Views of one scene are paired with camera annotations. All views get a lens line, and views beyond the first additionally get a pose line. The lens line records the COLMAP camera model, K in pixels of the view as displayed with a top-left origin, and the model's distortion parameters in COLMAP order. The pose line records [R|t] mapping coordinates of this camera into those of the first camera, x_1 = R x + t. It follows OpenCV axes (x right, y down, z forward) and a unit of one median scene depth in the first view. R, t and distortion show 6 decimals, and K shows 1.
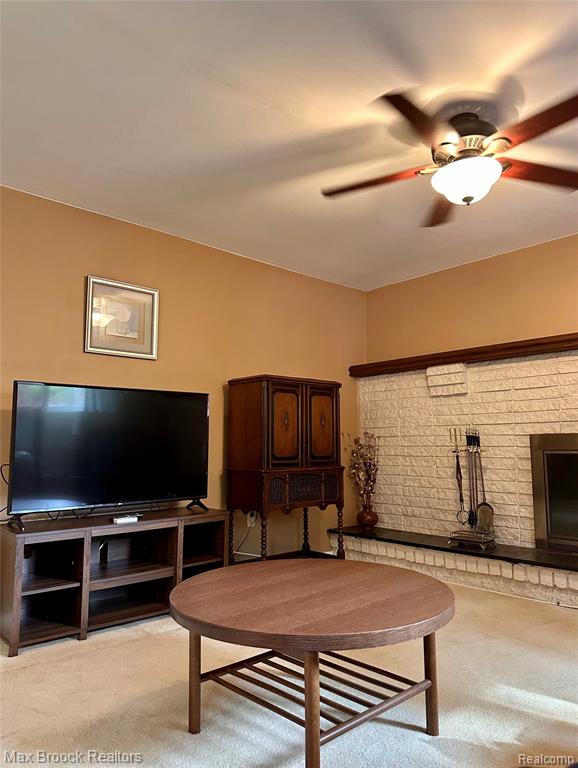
lens RADIAL K [[539.0, 0, 287.9], [0, 539.0, 384.0], [0, 0, 1]] dist [0.004781, 0.000910]
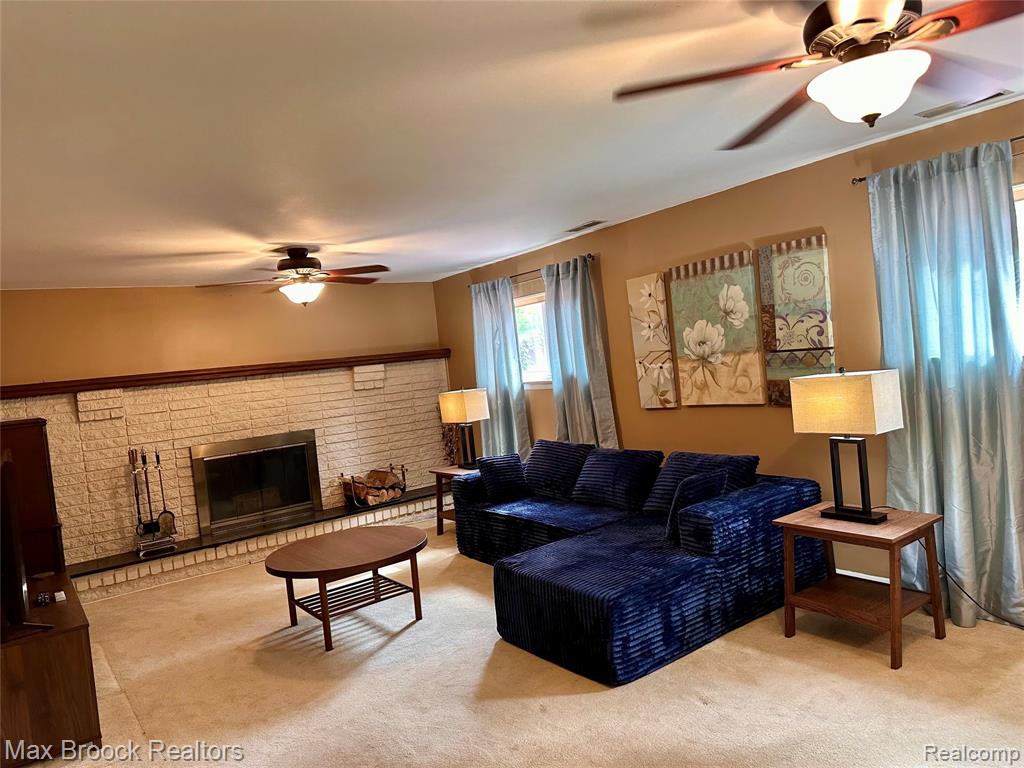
lens RADIAL K [[718.6, 0, 512.2], [0, 718.6, 383.4], [0, 0, 1]] dist [0.004781, 0.000910]
pose [[0.114873, -0.046141, 0.992308, -1.011480], [-0.015969, 0.998706, 0.048287, -0.132129], [-0.993252, -0.021393, 0.113988, 0.084715]]
